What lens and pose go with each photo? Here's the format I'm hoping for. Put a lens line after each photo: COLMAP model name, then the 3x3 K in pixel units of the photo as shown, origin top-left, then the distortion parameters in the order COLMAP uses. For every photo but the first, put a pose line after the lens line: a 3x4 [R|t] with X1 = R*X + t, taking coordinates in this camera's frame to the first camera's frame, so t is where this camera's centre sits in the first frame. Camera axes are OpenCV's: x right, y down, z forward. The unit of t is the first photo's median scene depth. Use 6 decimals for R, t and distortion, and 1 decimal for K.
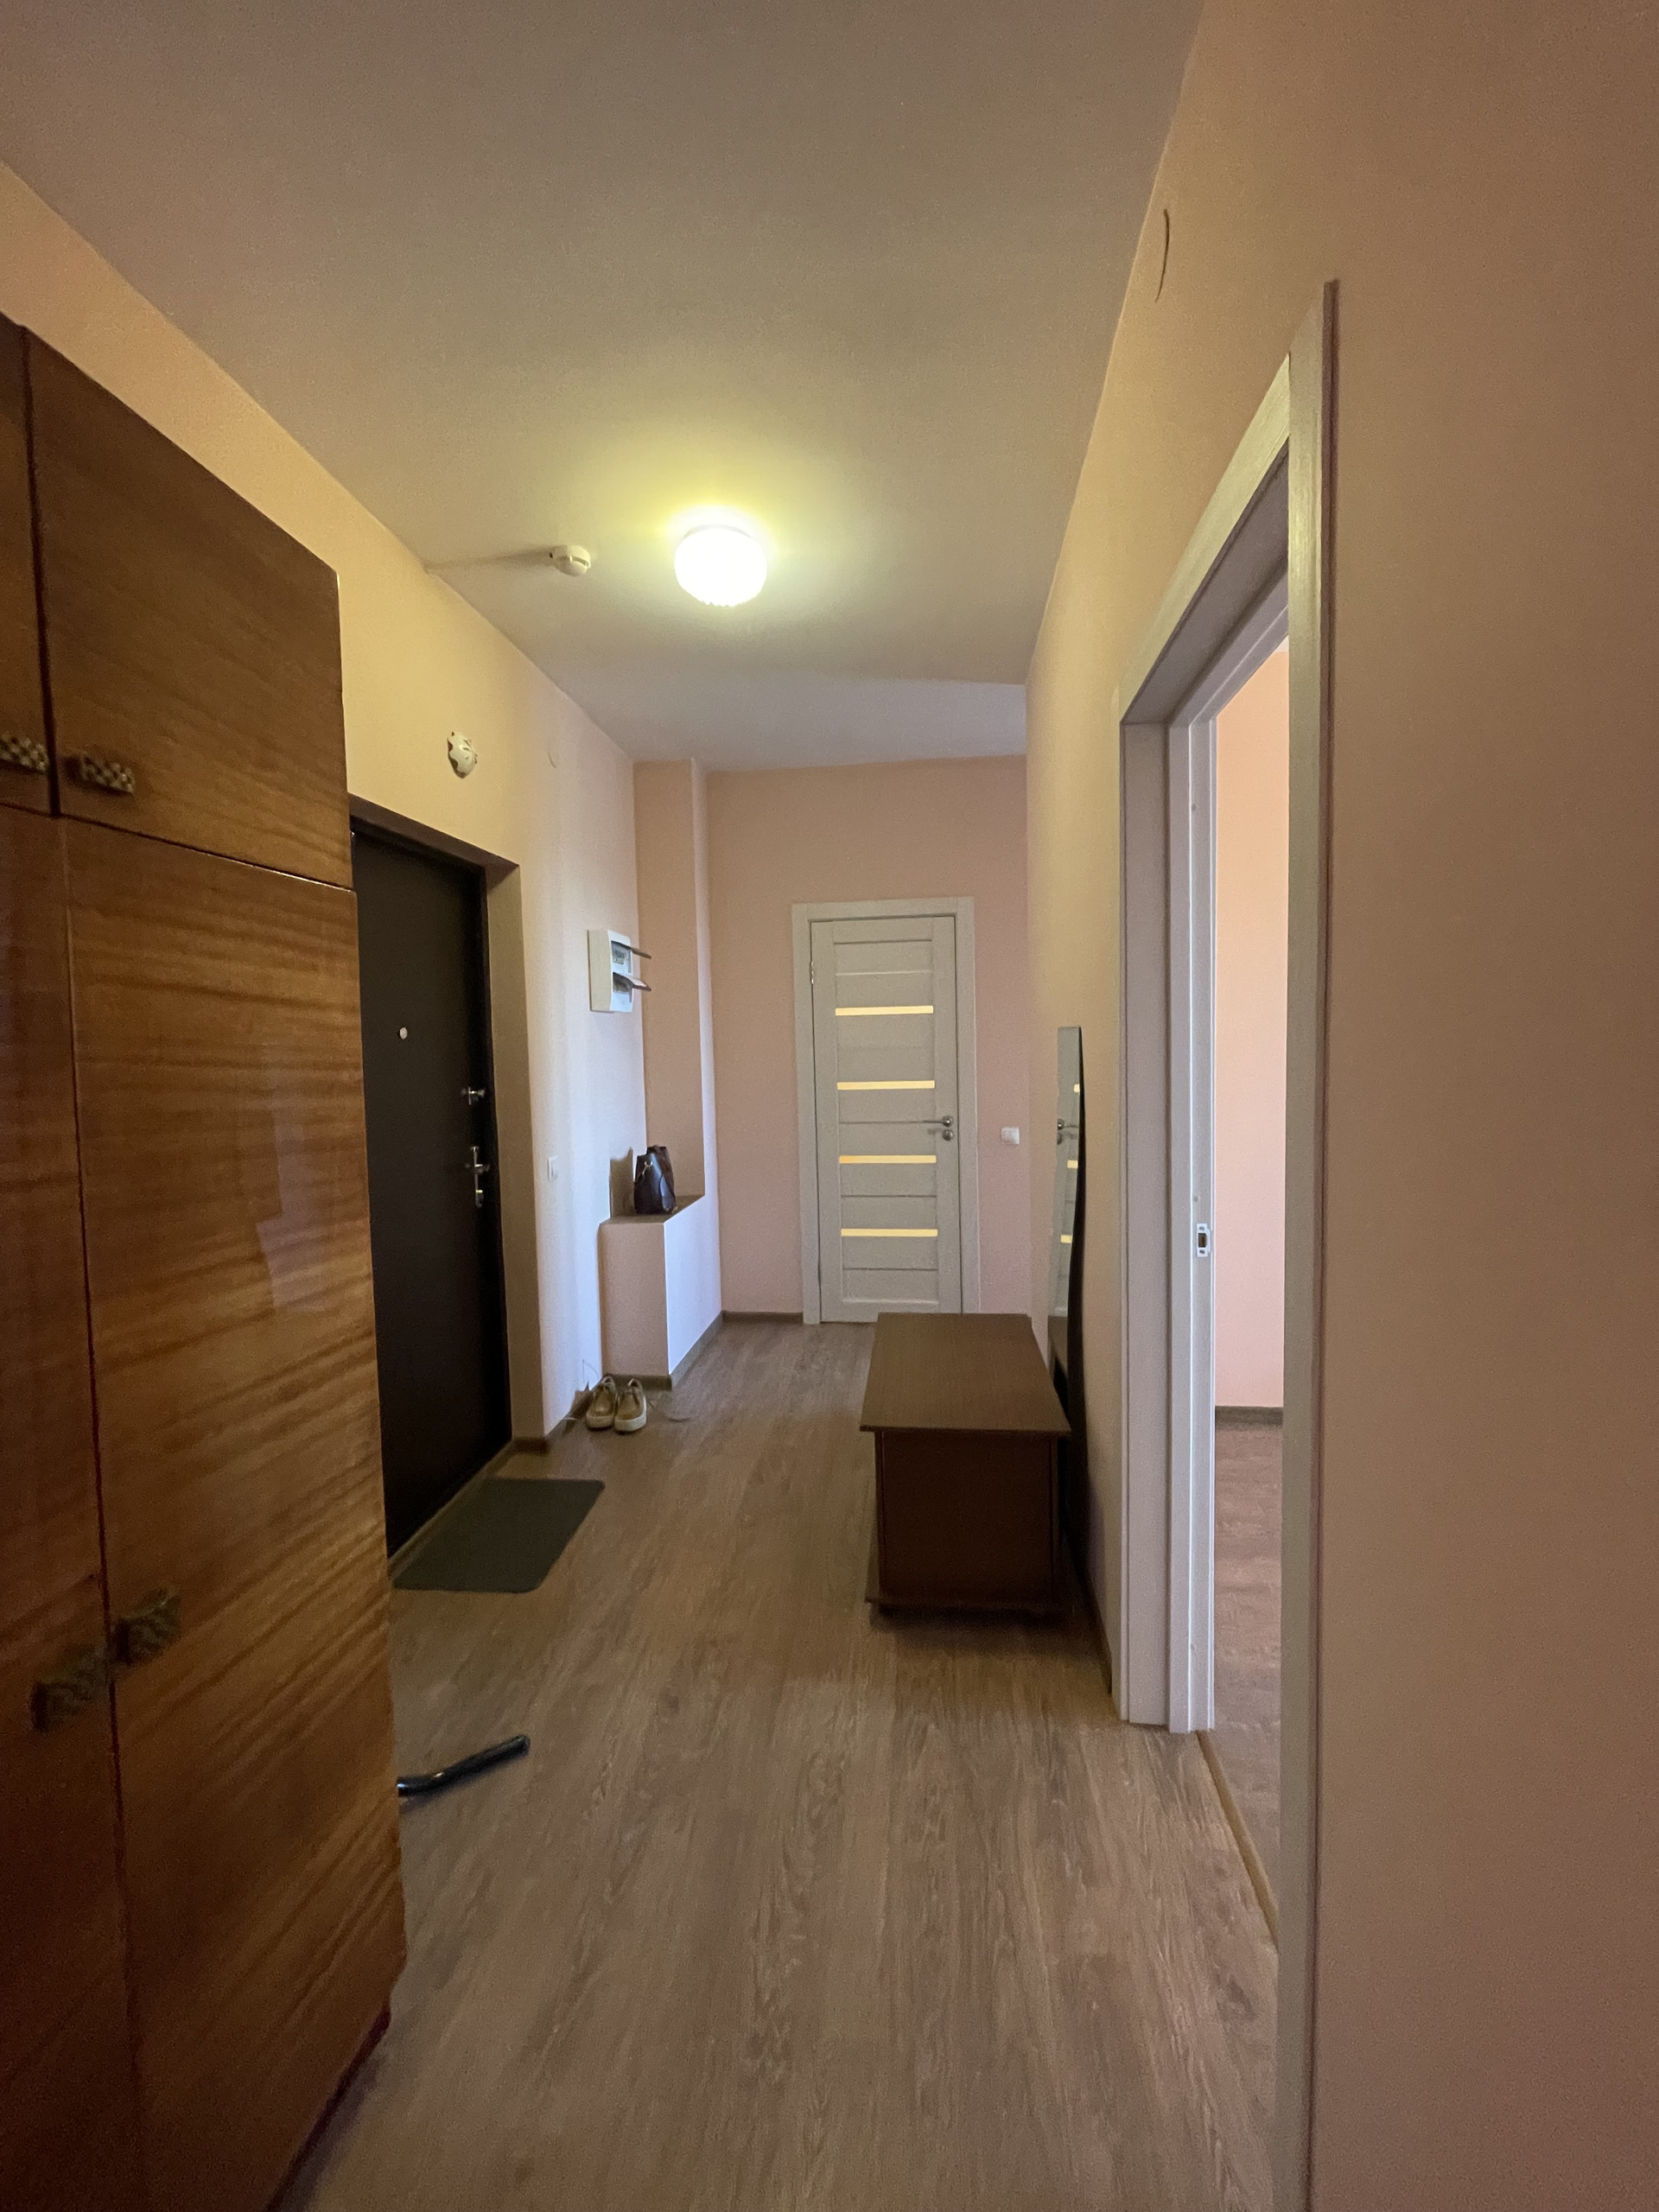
lens RADIAL K [[894.4, 0, 829.1], [0, 894.4, 1107.1], [0, 0, 1]] dist [-0.000284, 0.000082]
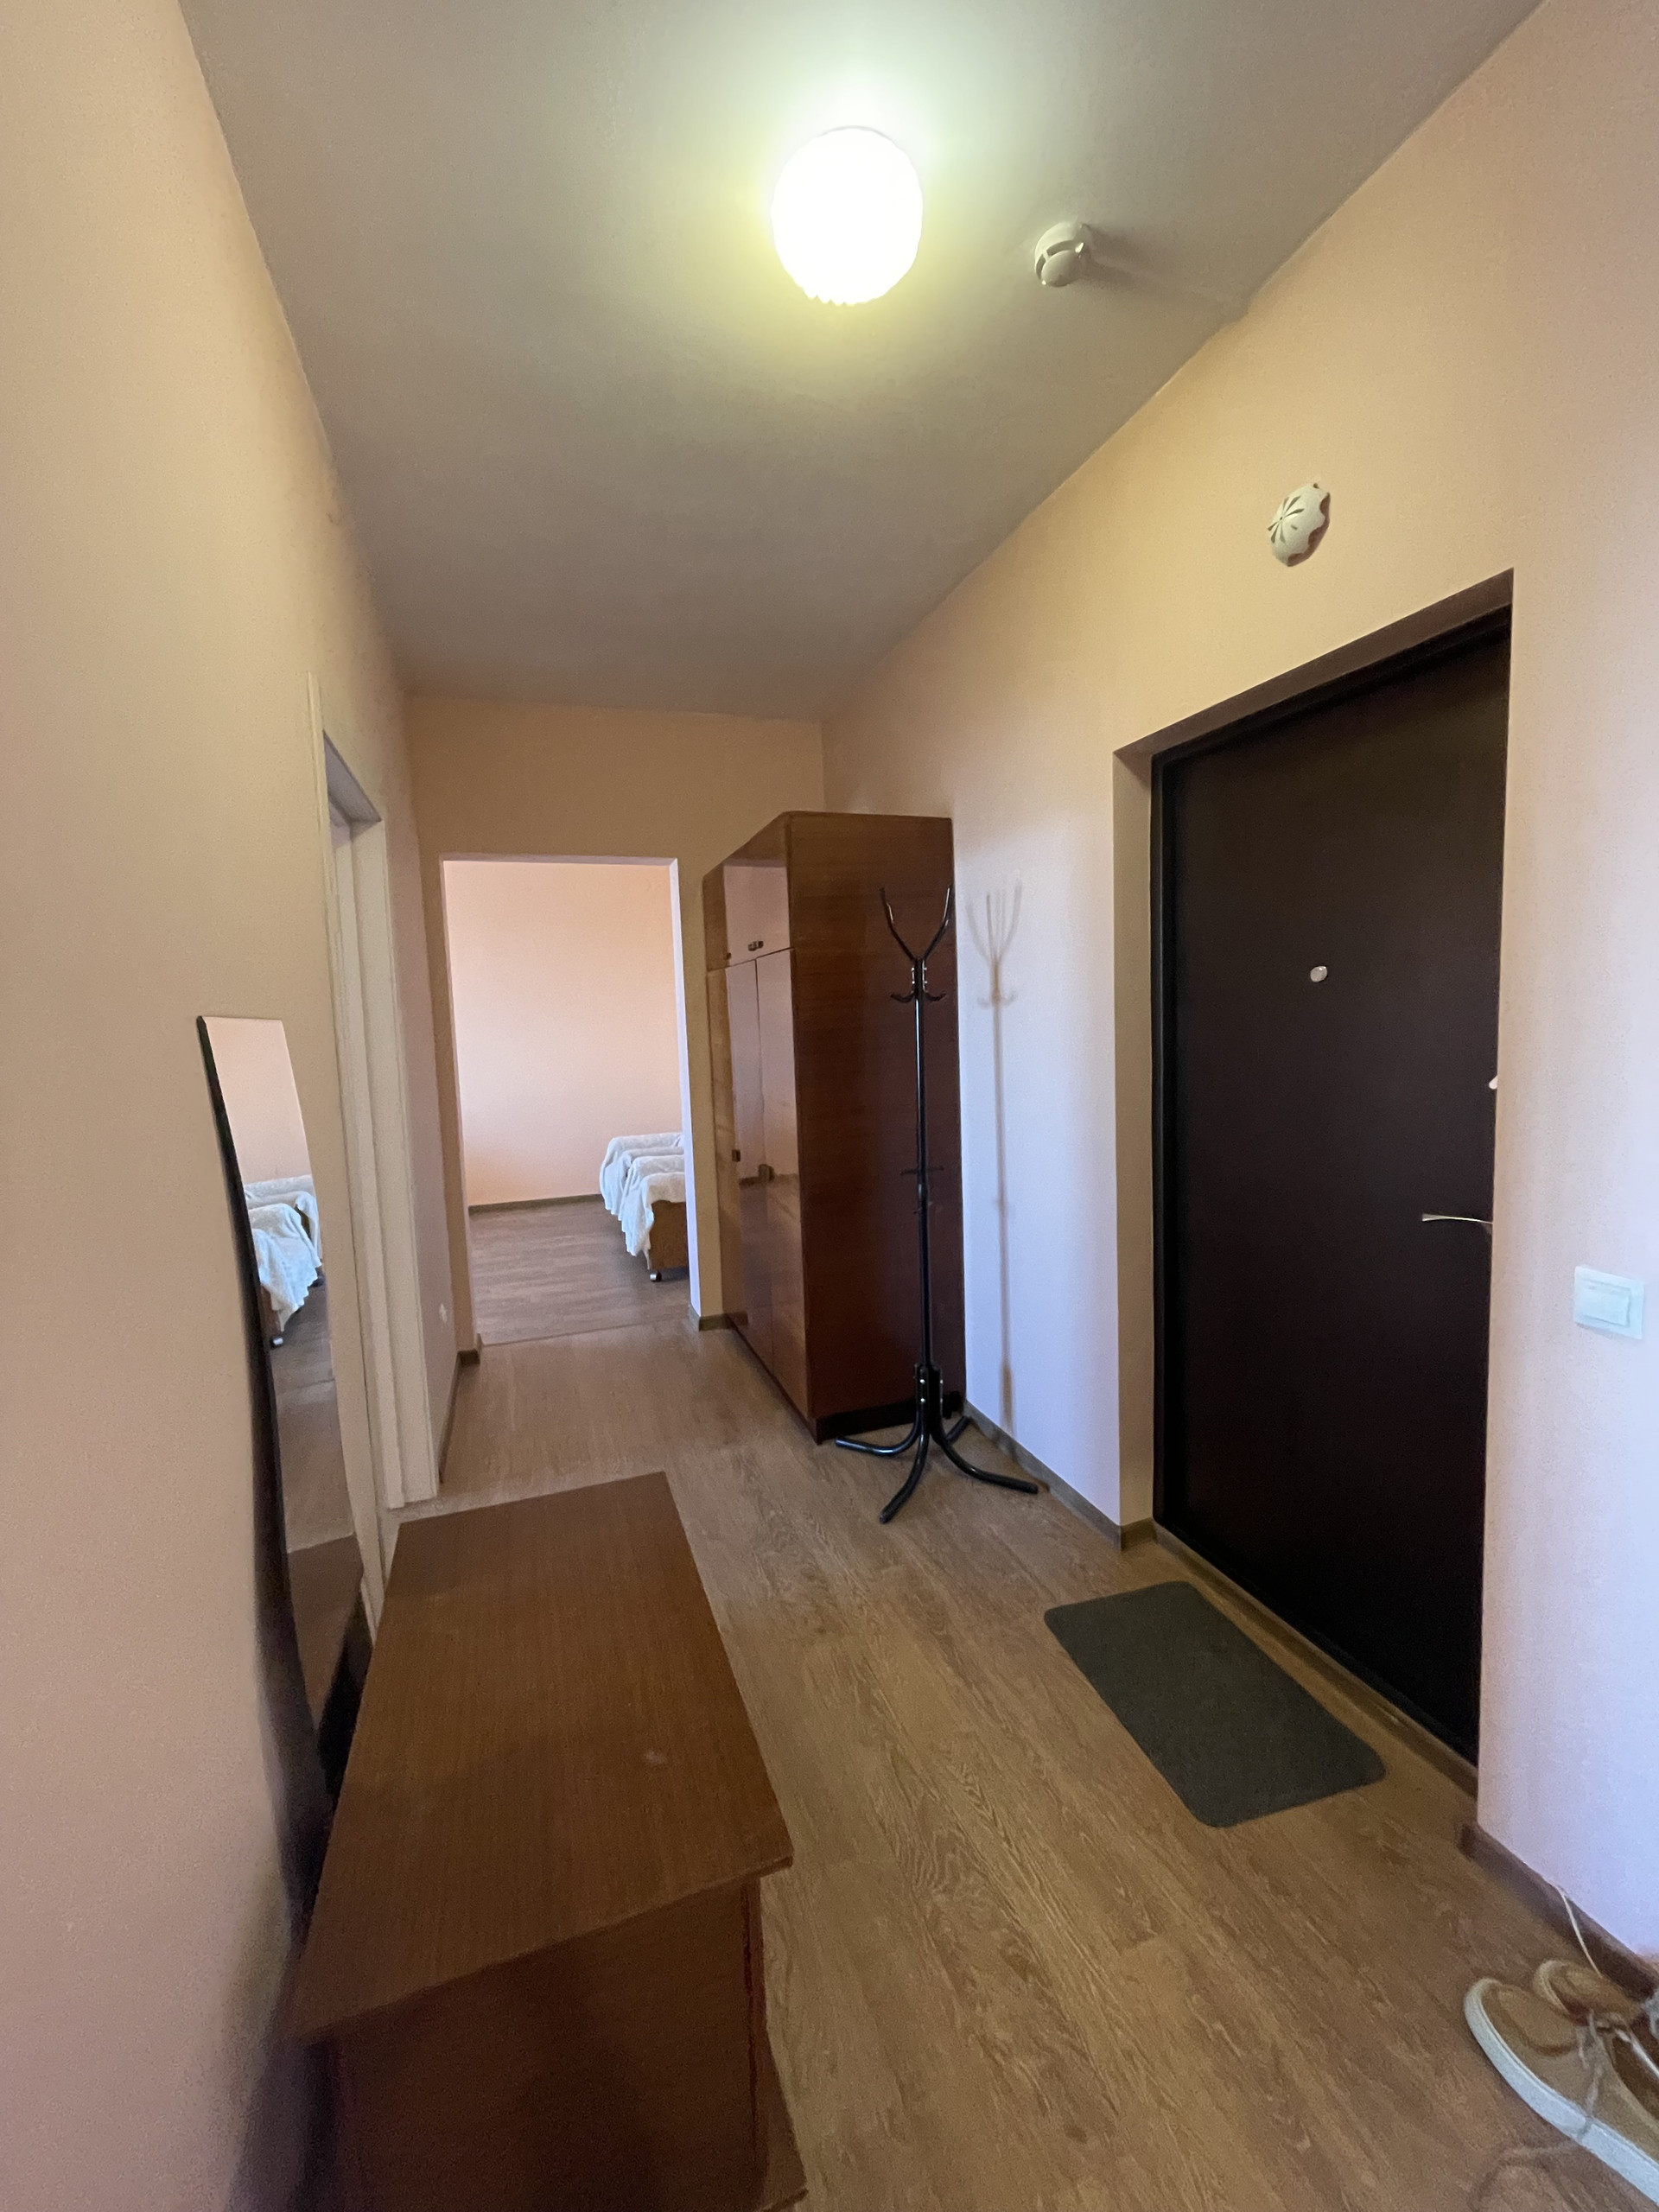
lens RADIAL K [[894.4, 0, 827.7], [0, 894.4, 1101.9], [0, 0, 1]] dist [-0.000284, 0.000082]
pose [[-0.902341, 0.087636, -0.422019, 0.236753], [0.019852, 0.986523, 0.162414, -0.133322], [0.430565, 0.138176, -0.891920, 1.888931]]
